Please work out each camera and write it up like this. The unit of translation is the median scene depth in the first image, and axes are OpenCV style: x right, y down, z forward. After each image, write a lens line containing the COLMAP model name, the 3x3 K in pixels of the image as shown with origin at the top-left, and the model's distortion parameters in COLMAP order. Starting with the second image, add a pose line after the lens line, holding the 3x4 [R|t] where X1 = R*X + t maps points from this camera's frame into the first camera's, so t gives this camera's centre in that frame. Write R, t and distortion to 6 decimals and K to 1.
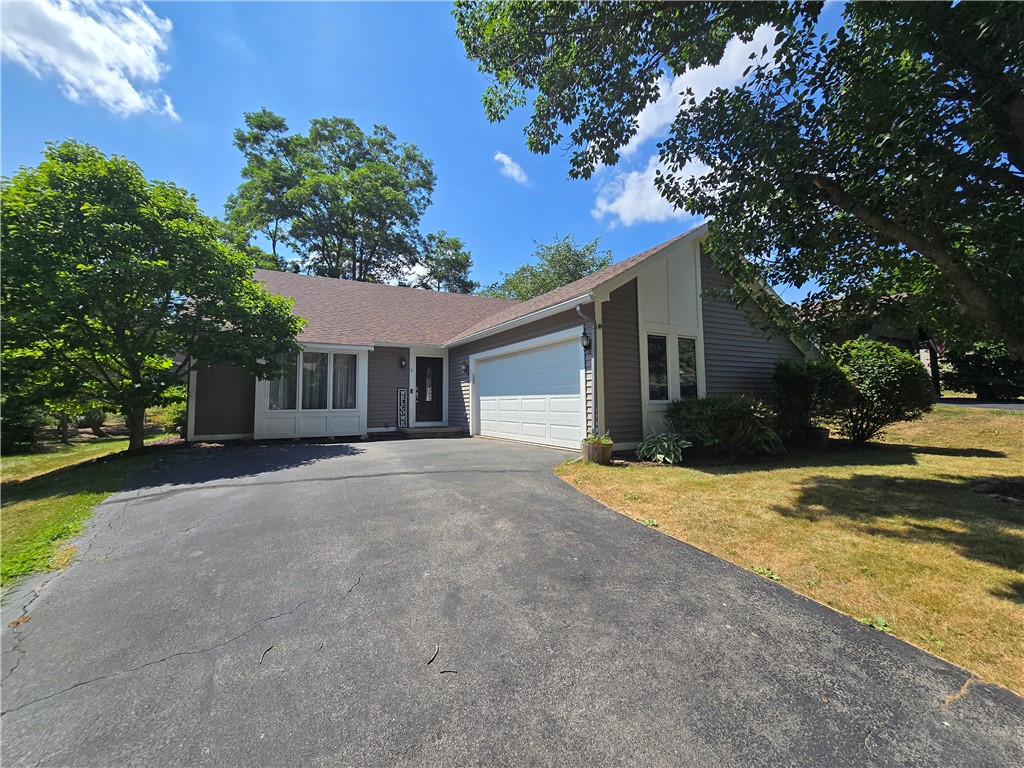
lens RADIAL K [[420.7, 0, 516.3], [0, 420.7, 372.2], [0, 0, 1]] dist [-0.002584, 0.000624]
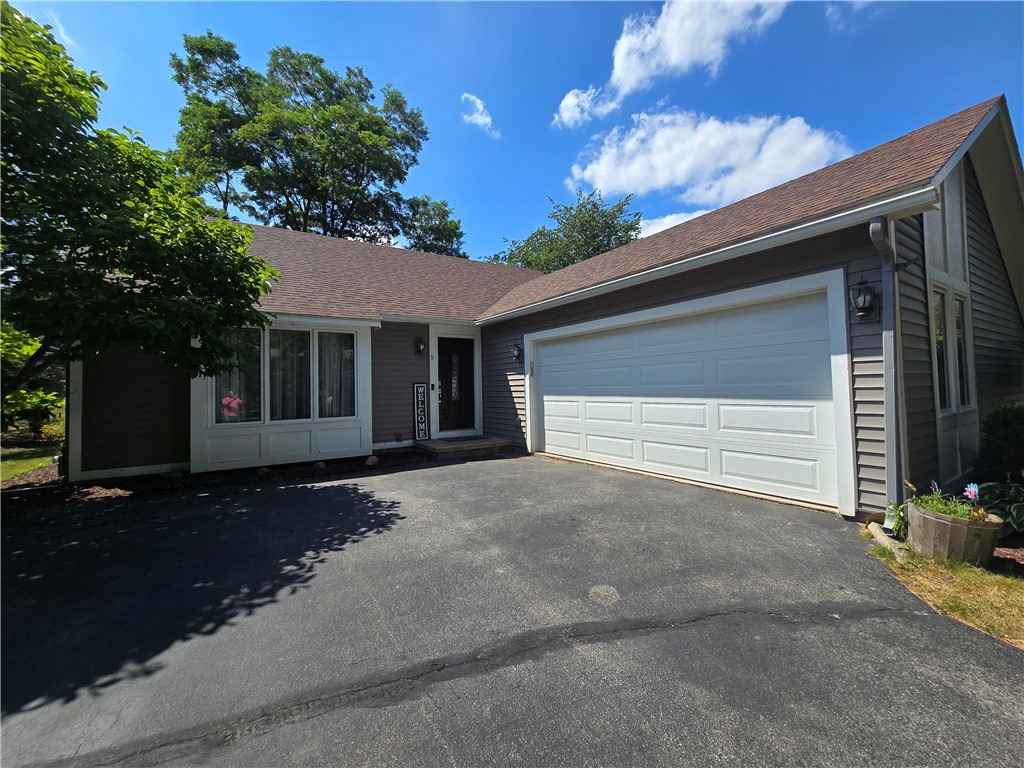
lens RADIAL K [[420.7, 0, 516.3], [0, 420.7, 372.2], [0, 0, 1]] dist [-0.002584, 0.000624]
pose [[0.997489, -0.008350, 0.070333, -0.163821], [0.005886, 0.999364, 0.035170, -0.003175], [-0.070582, -0.034668, 0.996903, 0.306957]]
